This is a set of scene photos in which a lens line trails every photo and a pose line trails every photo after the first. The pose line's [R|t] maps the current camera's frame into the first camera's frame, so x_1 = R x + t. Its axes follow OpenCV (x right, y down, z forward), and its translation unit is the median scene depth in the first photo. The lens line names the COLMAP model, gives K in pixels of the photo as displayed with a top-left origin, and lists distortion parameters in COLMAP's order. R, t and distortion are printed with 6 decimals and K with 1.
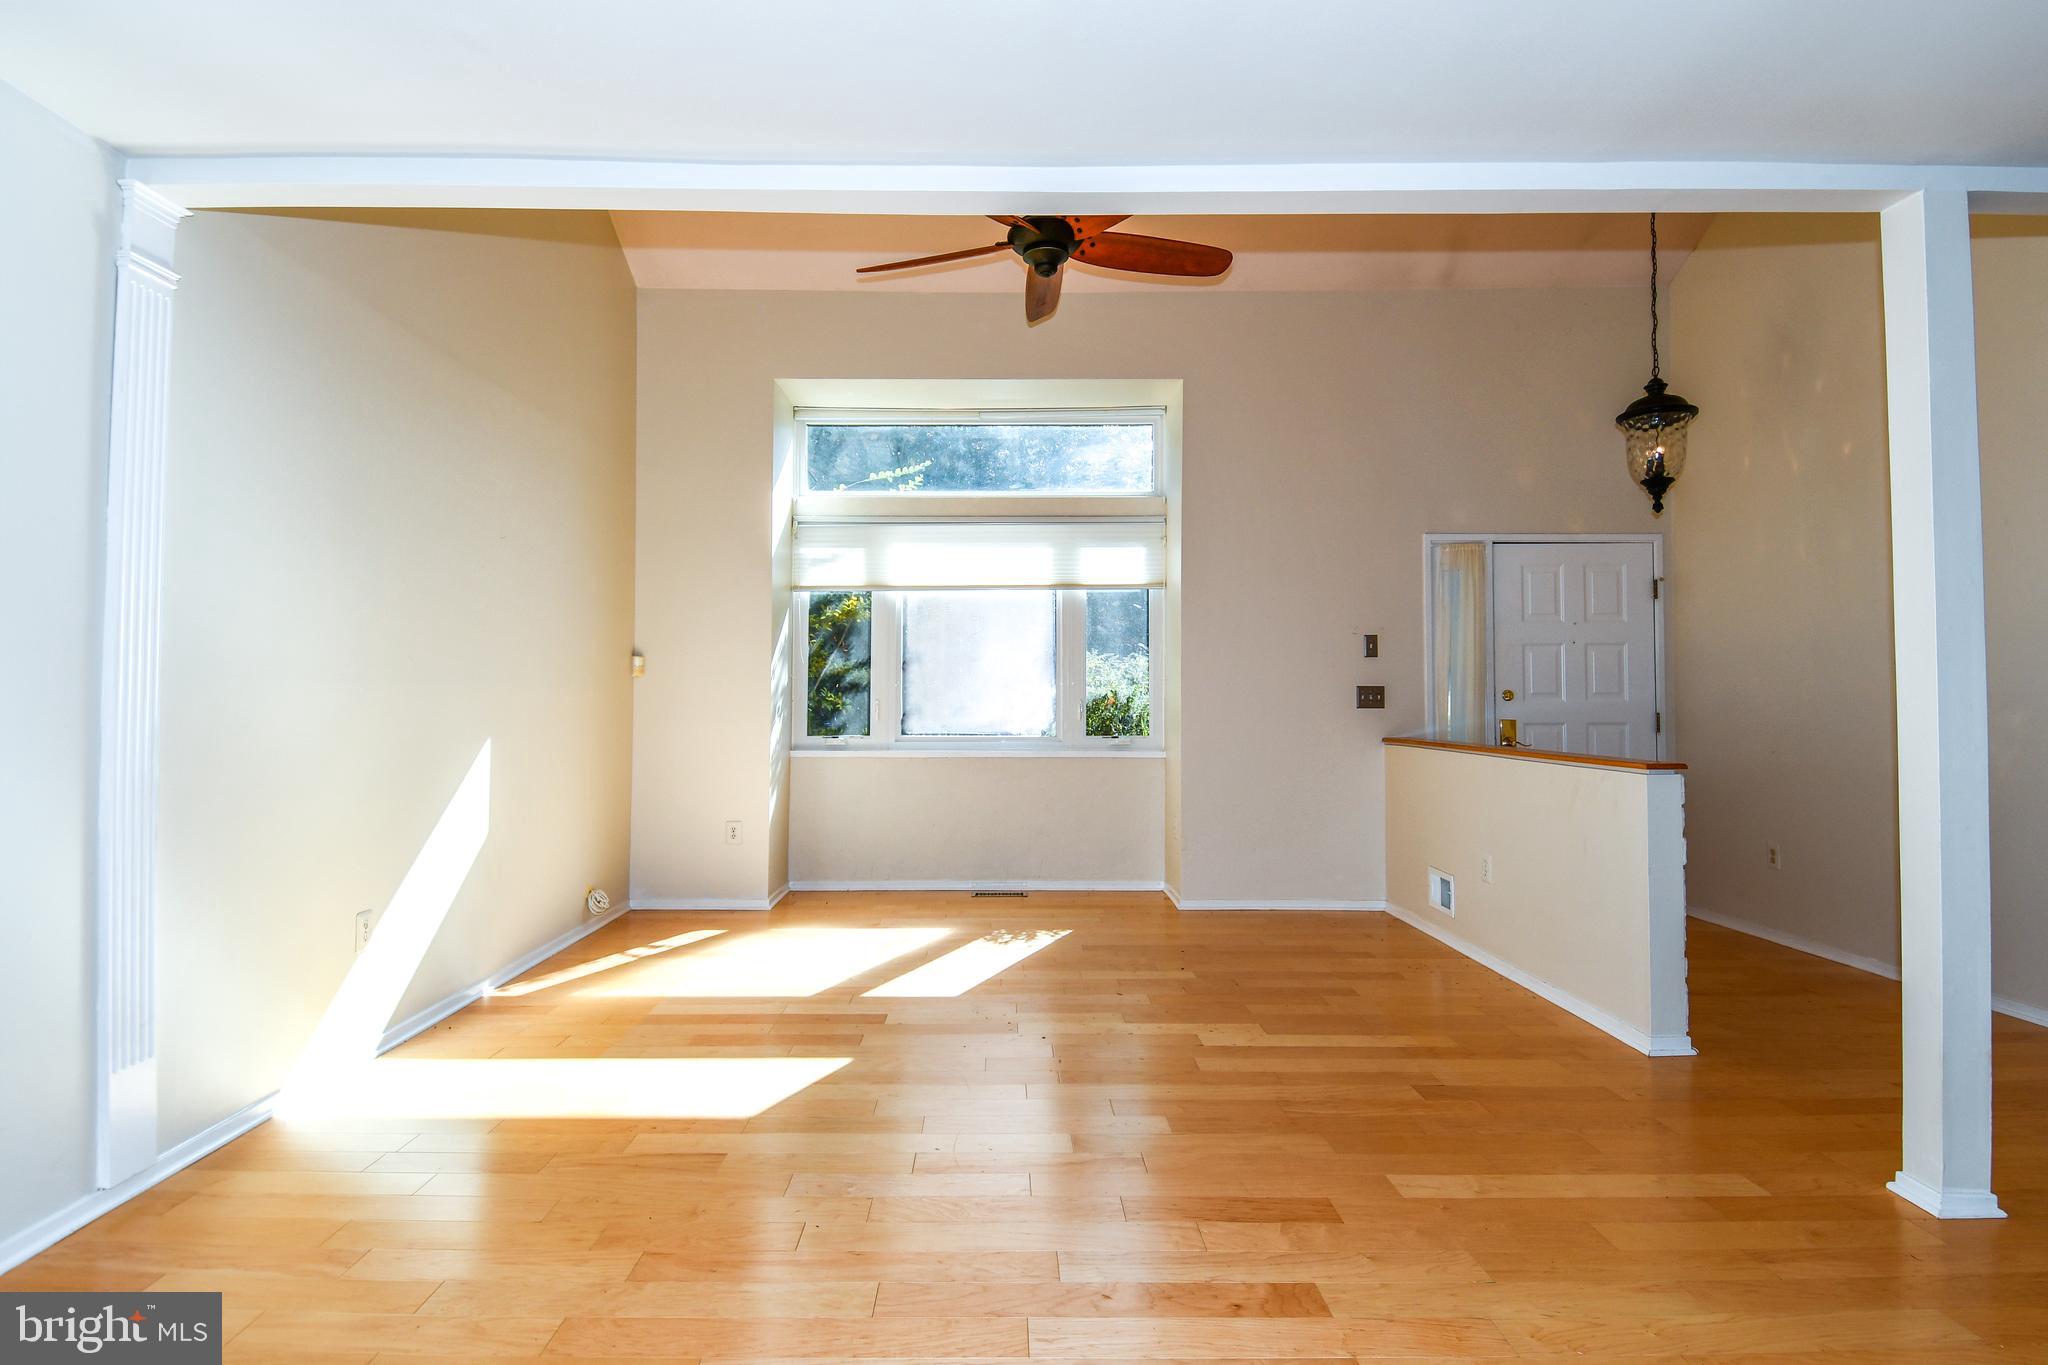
lens RADIAL K [[1071.4, 0, 1012.1], [0, 1071.4, 629.9], [0, 0, 1]] dist [0.030252, -0.042350]
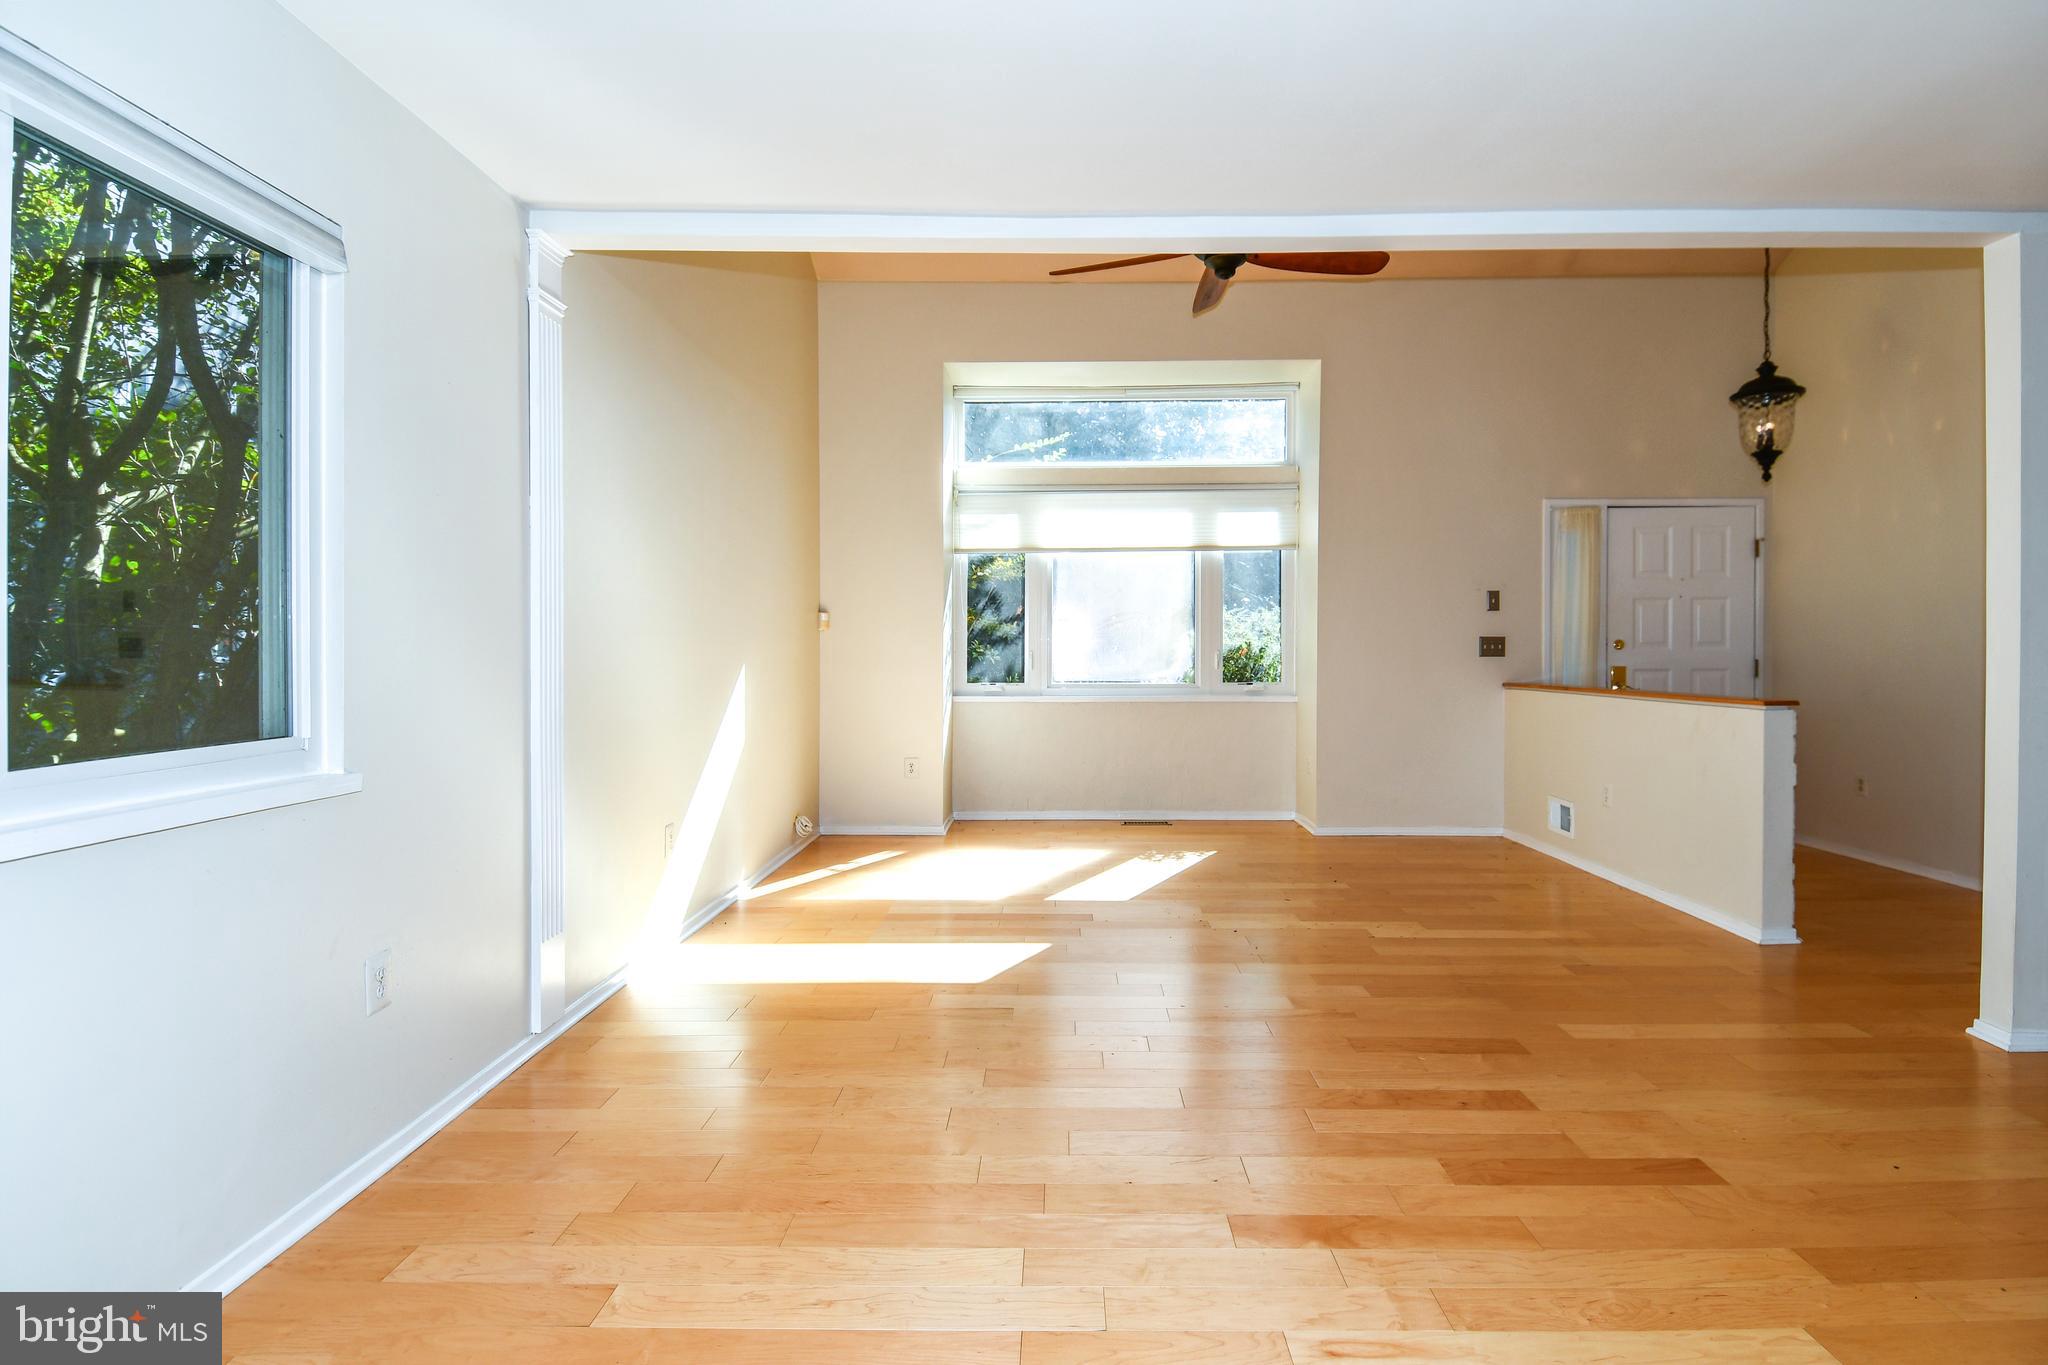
lens RADIAL K [[1071.4, 0, 1012.1], [0, 1071.4, 629.9], [0, 0, 1]] dist [0.030252, -0.042350]
pose [[0.999337, -0.003300, -0.036258, -0.127545], [0.004859, 0.999063, 0.043008, -0.005376], [0.036082, -0.043156, 0.998417, -0.136182]]
